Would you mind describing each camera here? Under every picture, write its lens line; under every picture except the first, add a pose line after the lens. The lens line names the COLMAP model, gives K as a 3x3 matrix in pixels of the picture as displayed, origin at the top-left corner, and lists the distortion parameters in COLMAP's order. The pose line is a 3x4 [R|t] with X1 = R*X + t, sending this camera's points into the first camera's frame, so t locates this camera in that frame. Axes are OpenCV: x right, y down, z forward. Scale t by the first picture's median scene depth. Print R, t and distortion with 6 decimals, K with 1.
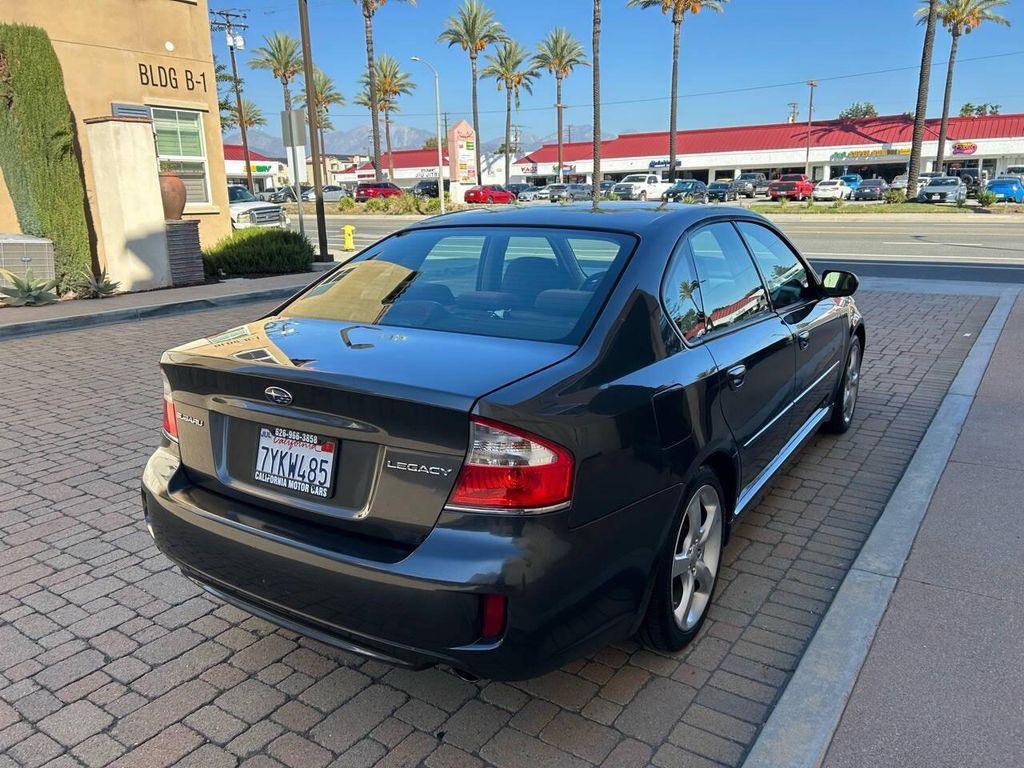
lens RADIAL K [[772.1, 0, 517.5], [0, 772.1, 383.4], [0, 0, 1]] dist [0.053010, -0.056048]
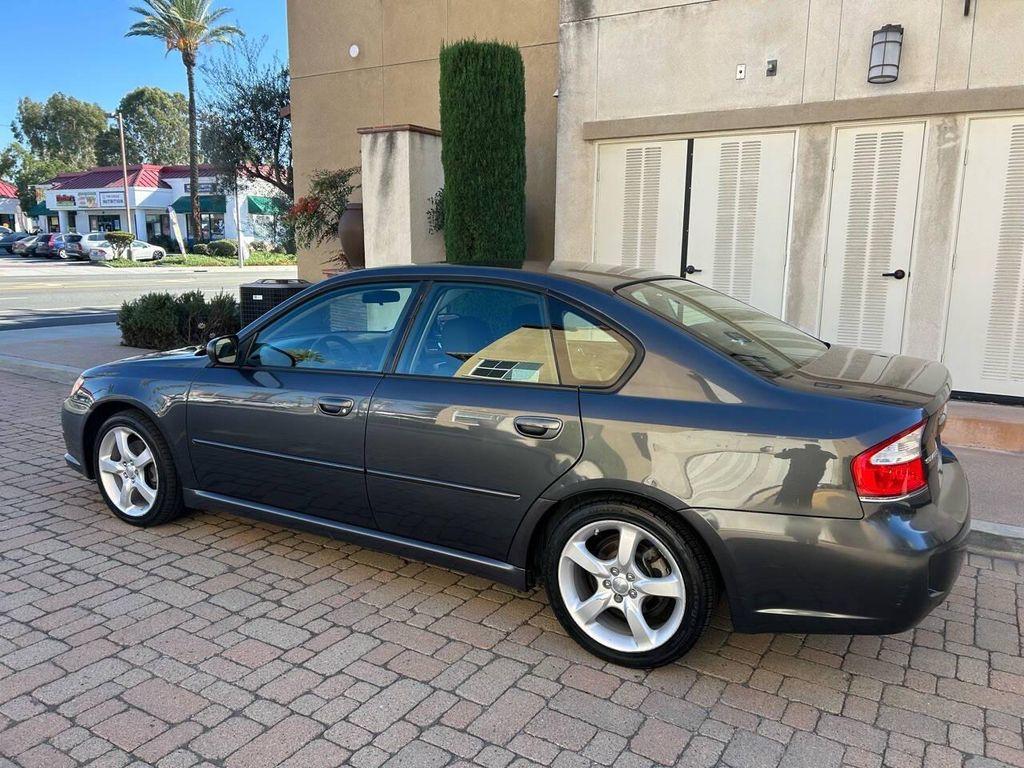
lens RADIAL K [[772.1, 0, 503.3], [0, 772.1, 386.4], [0, 0, 1]] dist [0.053010, -0.056048]
pose [[-0.049146, -0.159744, 0.985934, -0.087580], [0.224243, 0.960162, 0.166746, -0.021950], [-0.973293, 0.229283, -0.011366, 0.095147]]
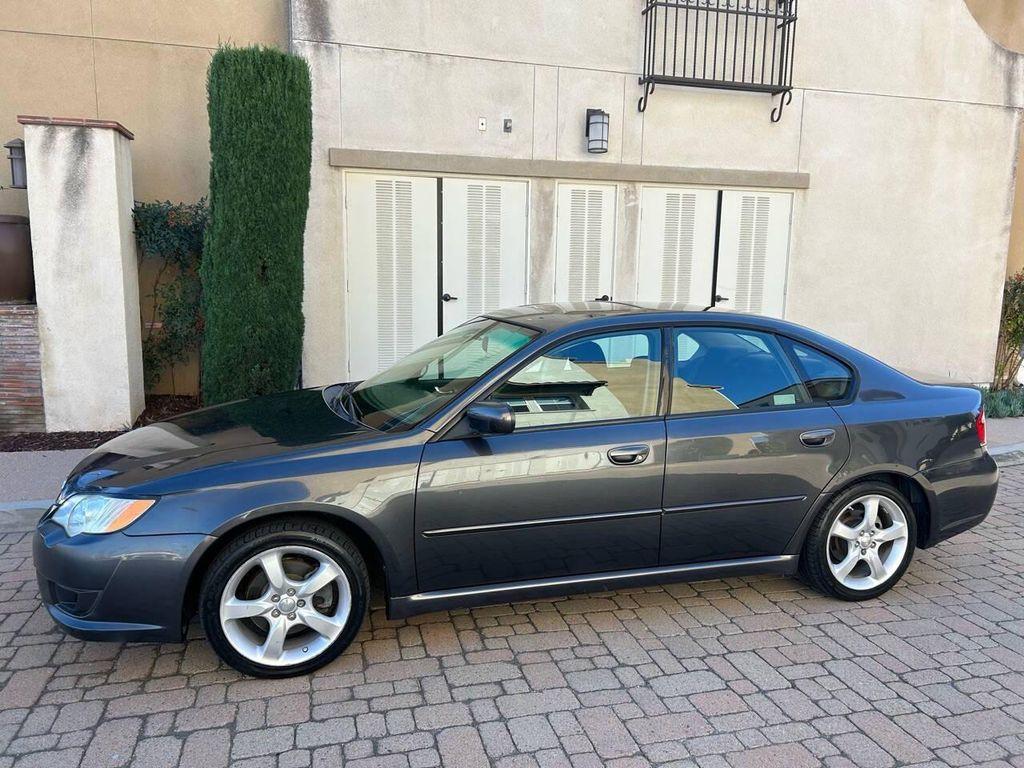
lens RADIAL K [[772.1, 0, 518.2], [0, 772.1, 386.4], [0, 0, 1]] dist [0.053010, -0.056048]
pose [[-0.765378, -0.093033, 0.636822, -0.048226], [0.147848, 0.937616, 0.314670, -0.045667], [-0.626369, 0.334994, -0.703876, 0.177394]]
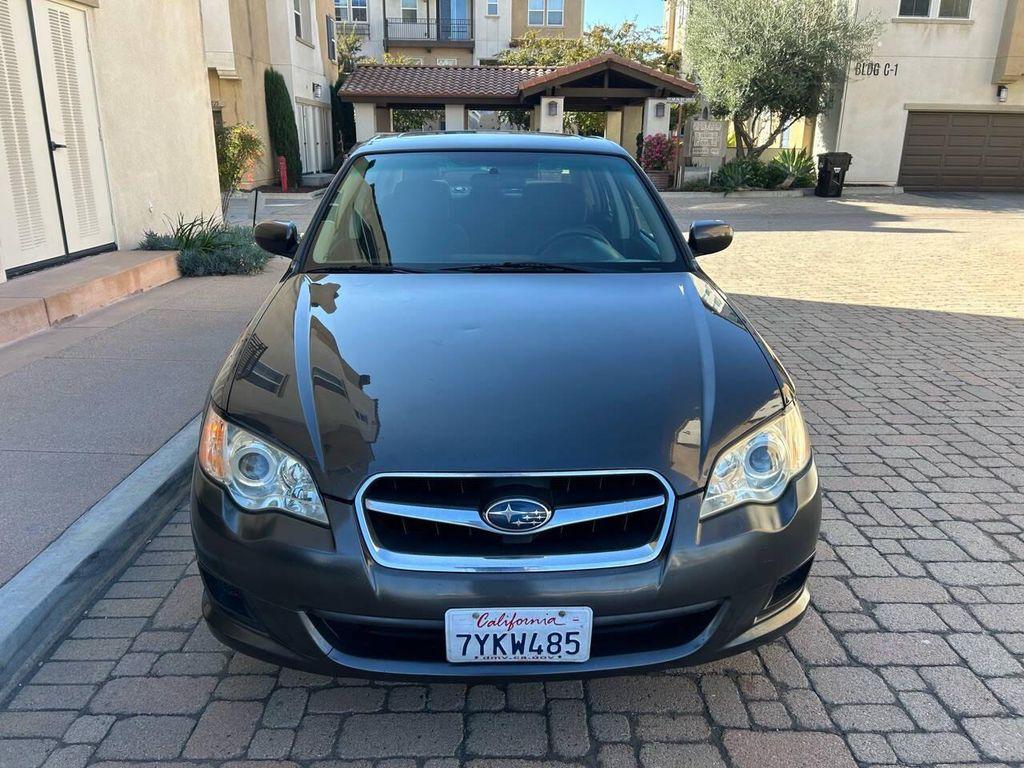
lens RADIAL K [[772.1, 0, 513.4], [0, 772.1, 388.2], [0, 0, 1]] dist [0.053010, -0.056048]
pose [[-0.817236, 0.183707, -0.546240, 0.068233], [-0.129508, 0.865049, 0.484684, -0.041505], [0.561564, 0.466843, -0.683157, 0.176483]]
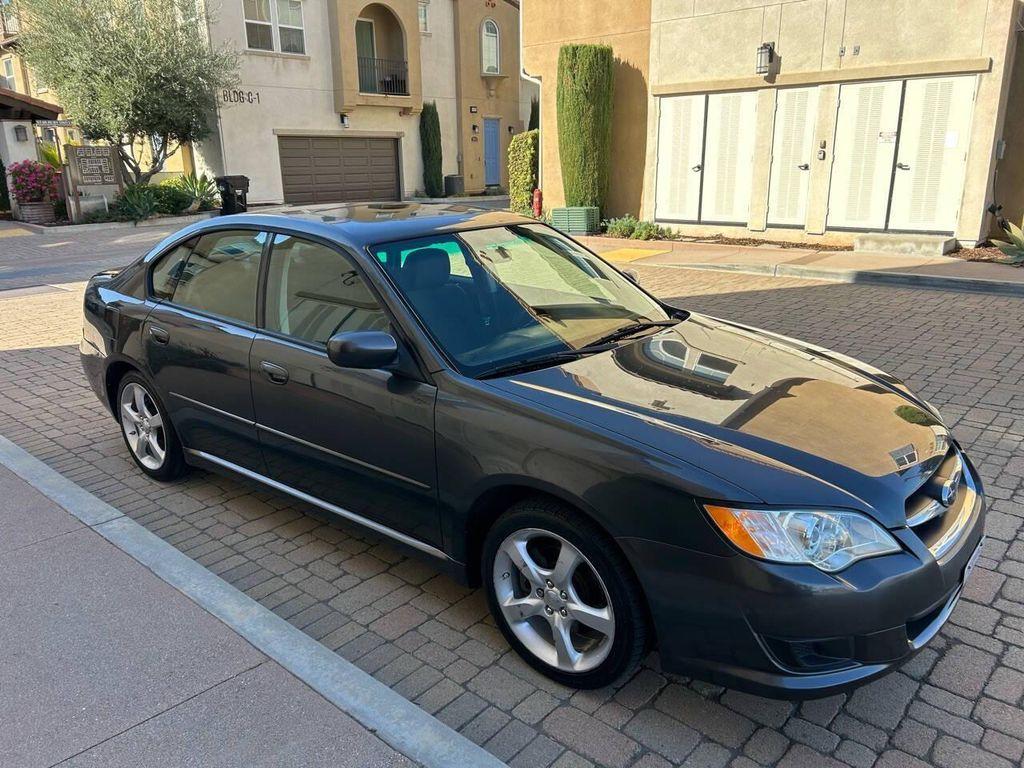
lens RADIAL K [[772.1, 0, 509.4], [0, 772.1, 383.7], [0, 0, 1]] dist [0.053010, -0.056048]
pose [[-0.129287, 0.301279, -0.944730, 0.107056], [-0.213999, 0.921798, 0.323252, -0.035706], [0.968240, 0.243964, -0.054703, 0.118080]]
